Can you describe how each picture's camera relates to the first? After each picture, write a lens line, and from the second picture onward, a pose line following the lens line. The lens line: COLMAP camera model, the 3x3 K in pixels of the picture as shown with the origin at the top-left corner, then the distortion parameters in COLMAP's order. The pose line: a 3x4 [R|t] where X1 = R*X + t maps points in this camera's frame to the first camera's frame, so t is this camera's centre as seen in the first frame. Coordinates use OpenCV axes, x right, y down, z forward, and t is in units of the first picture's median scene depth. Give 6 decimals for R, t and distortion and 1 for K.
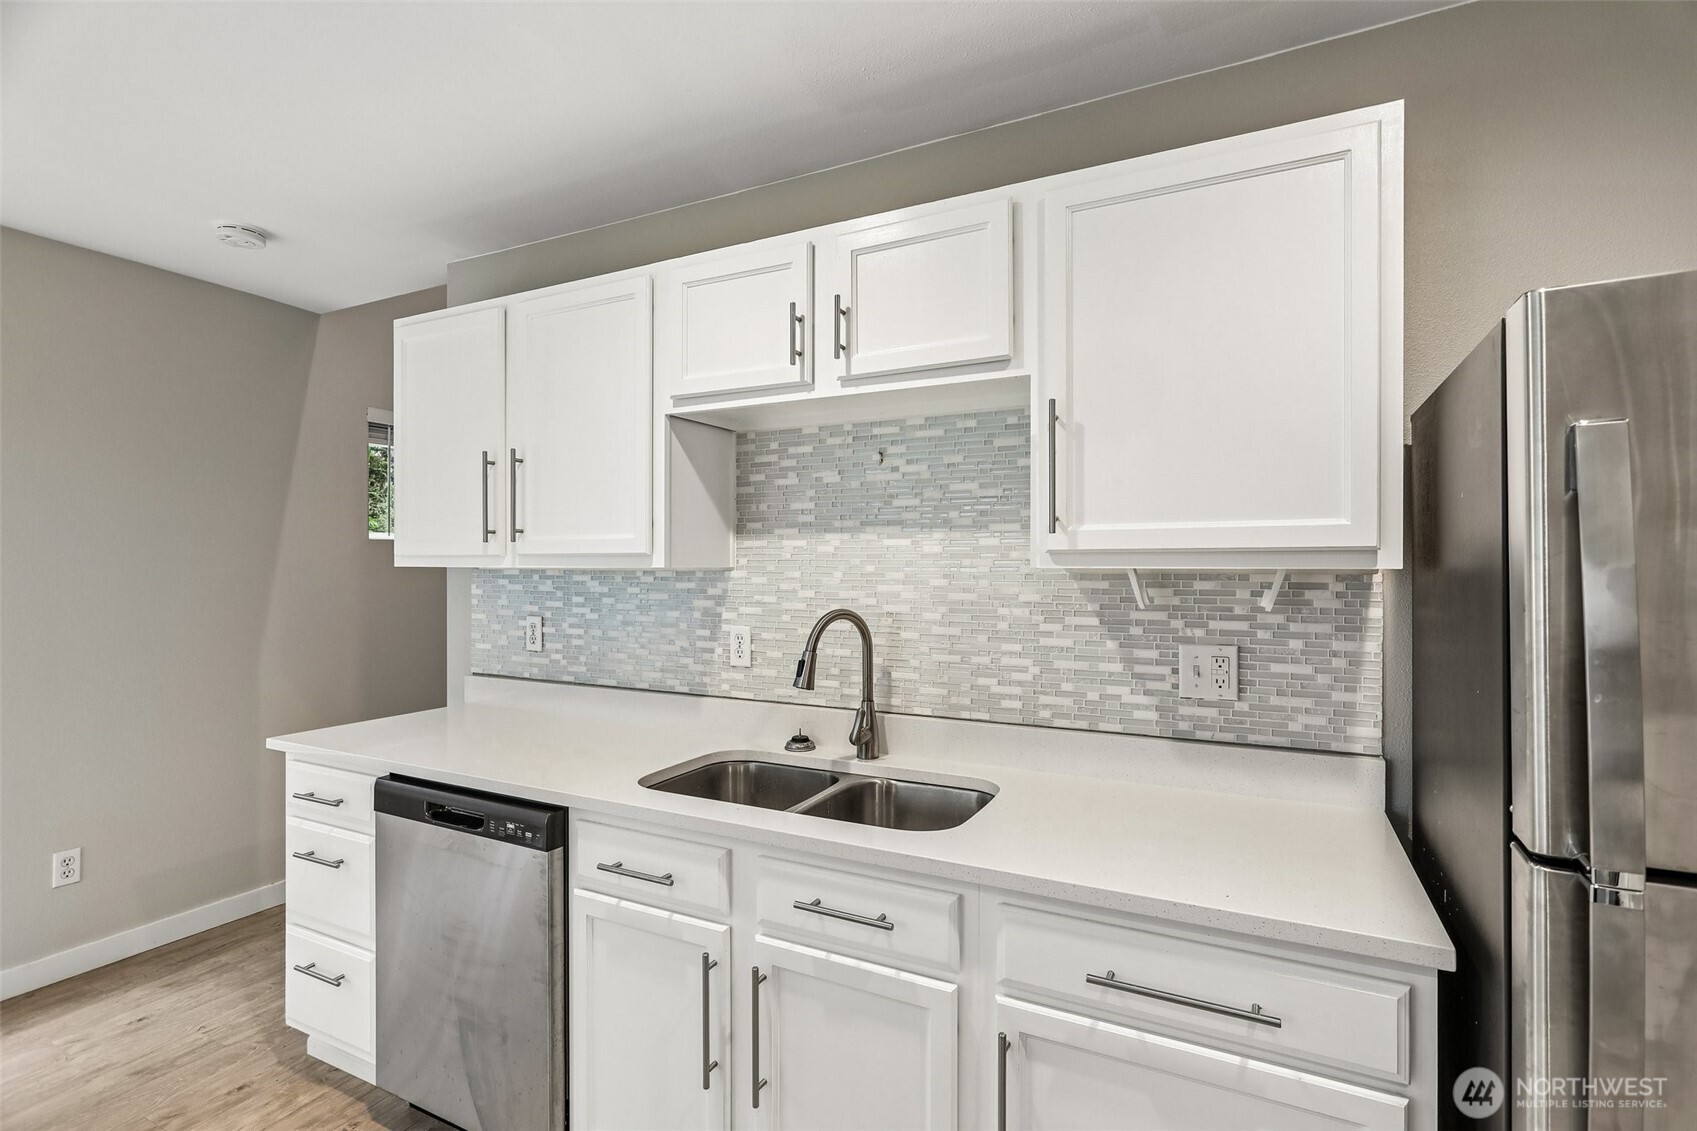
lens RADIAL K [[797.9, 0, 849.1], [0, 797.9, 567.5], [0, 0, 1]] dist [-0.001418, 0.001974]
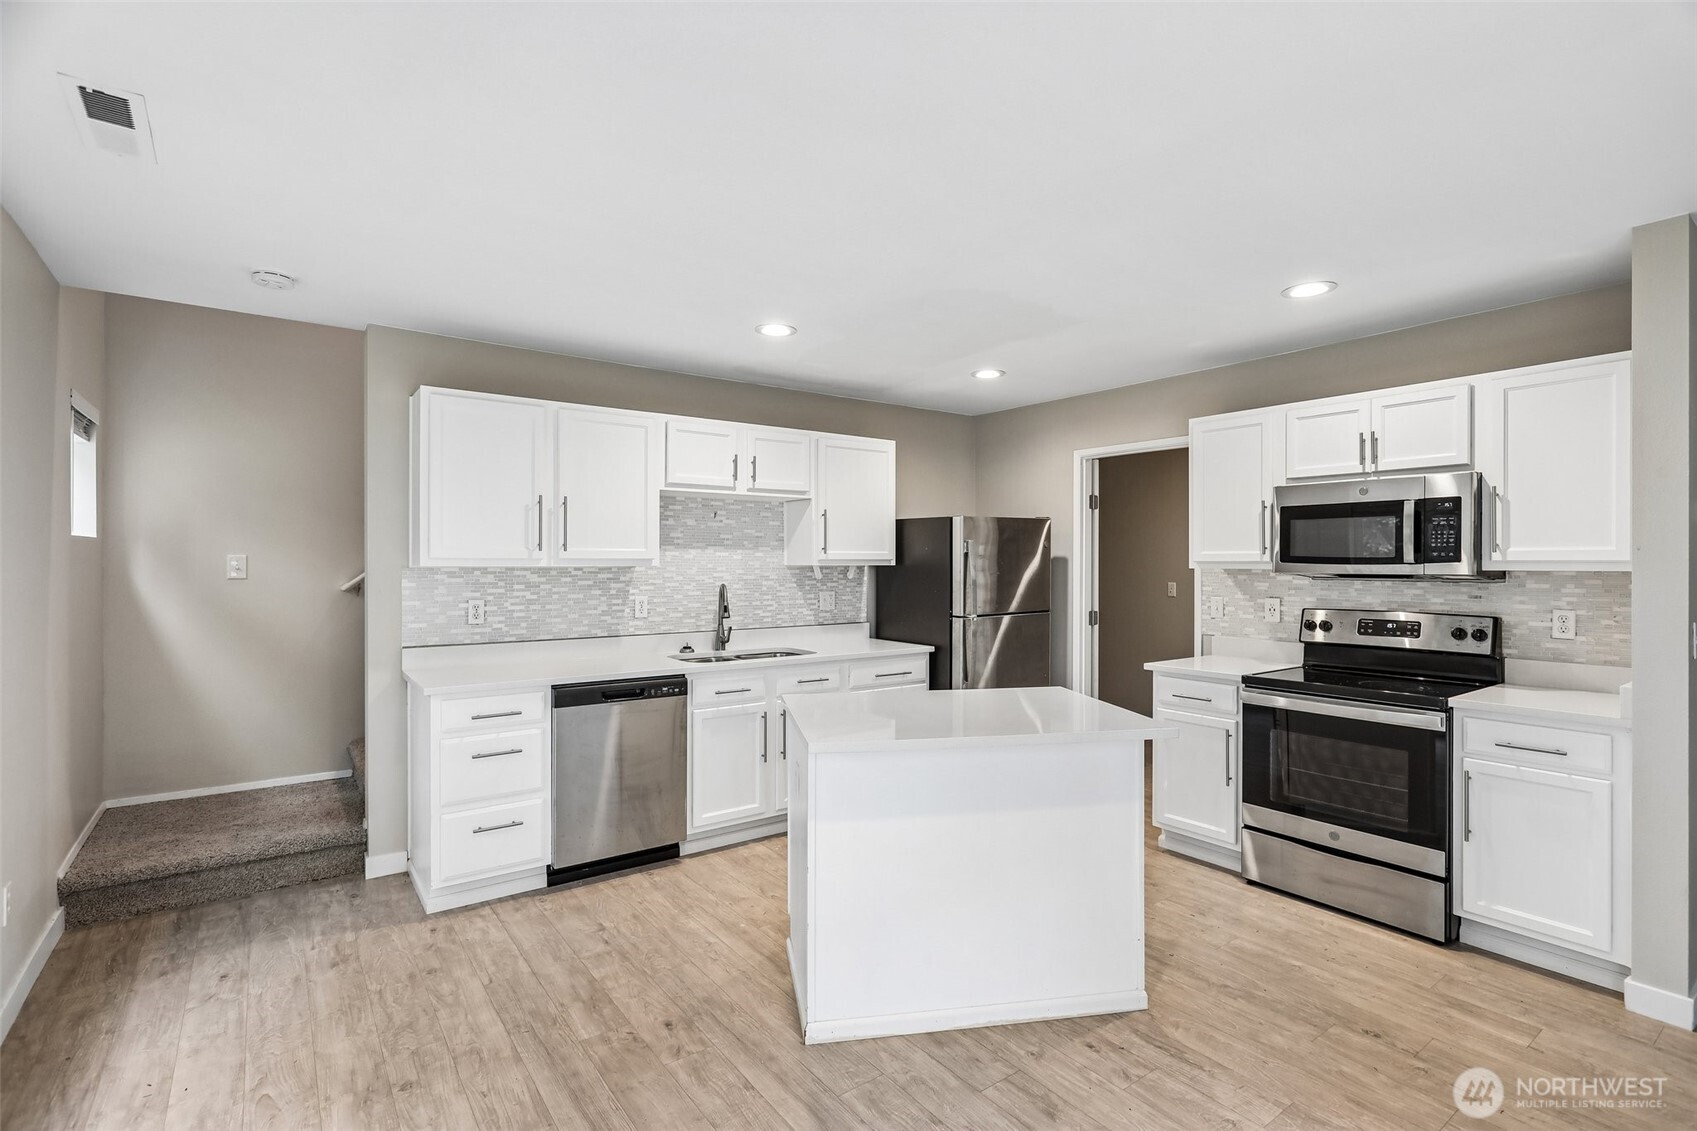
lens RADIAL K [[797.9, 0, 849.1], [0, 797.9, 567.5], [0, 0, 1]] dist [-0.001418, 0.001974]
pose [[0.449606, -0.006261, 0.893205, -1.622471], [0.001298, 0.999979, 0.006355, -0.006687], [-0.893226, -0.001698, 0.449604, -0.294429]]
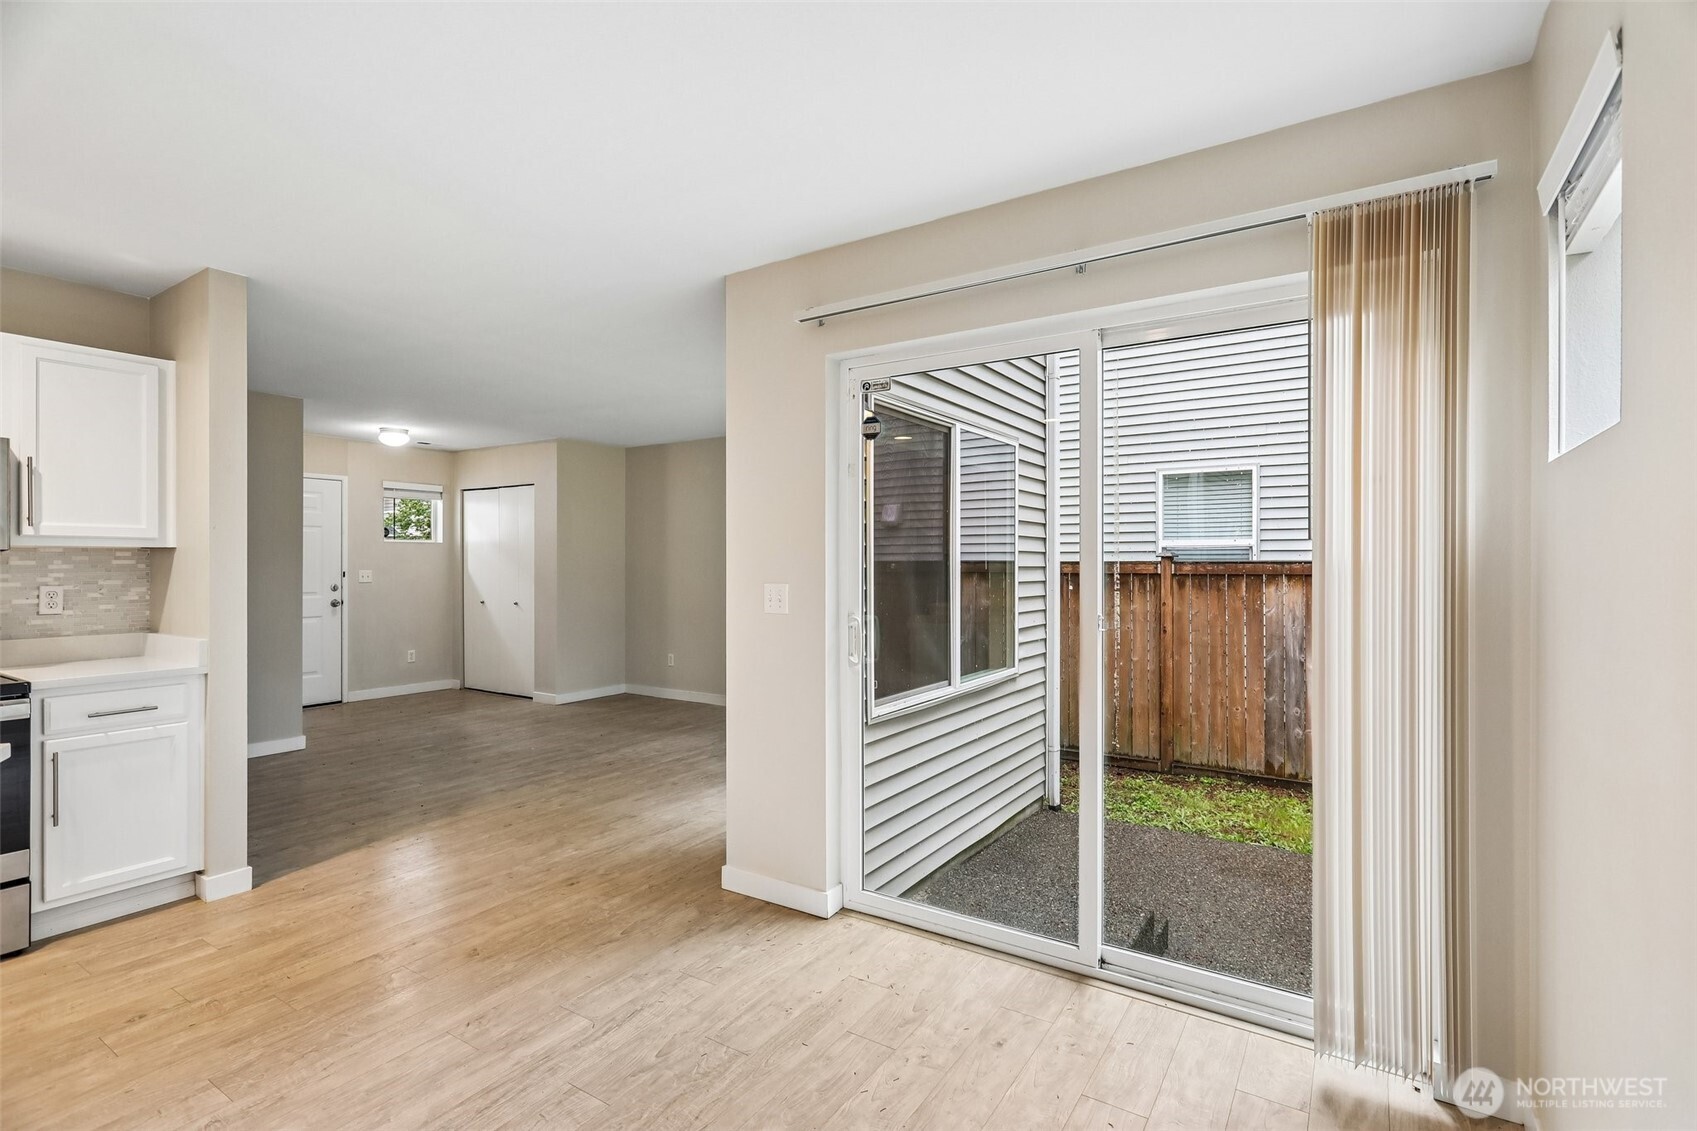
lens RADIAL K [[797.9, 0, 849.1], [0, 797.9, 567.5], [0, 0, 1]] dist [-0.001418, 0.001974]
pose [[-0.993766, -0.000915, 0.111483, -1.385862], [-0.000250, 0.999982, 0.005982, 0.036804], [-0.111487, 0.005916, -0.993748, 0.476935]]
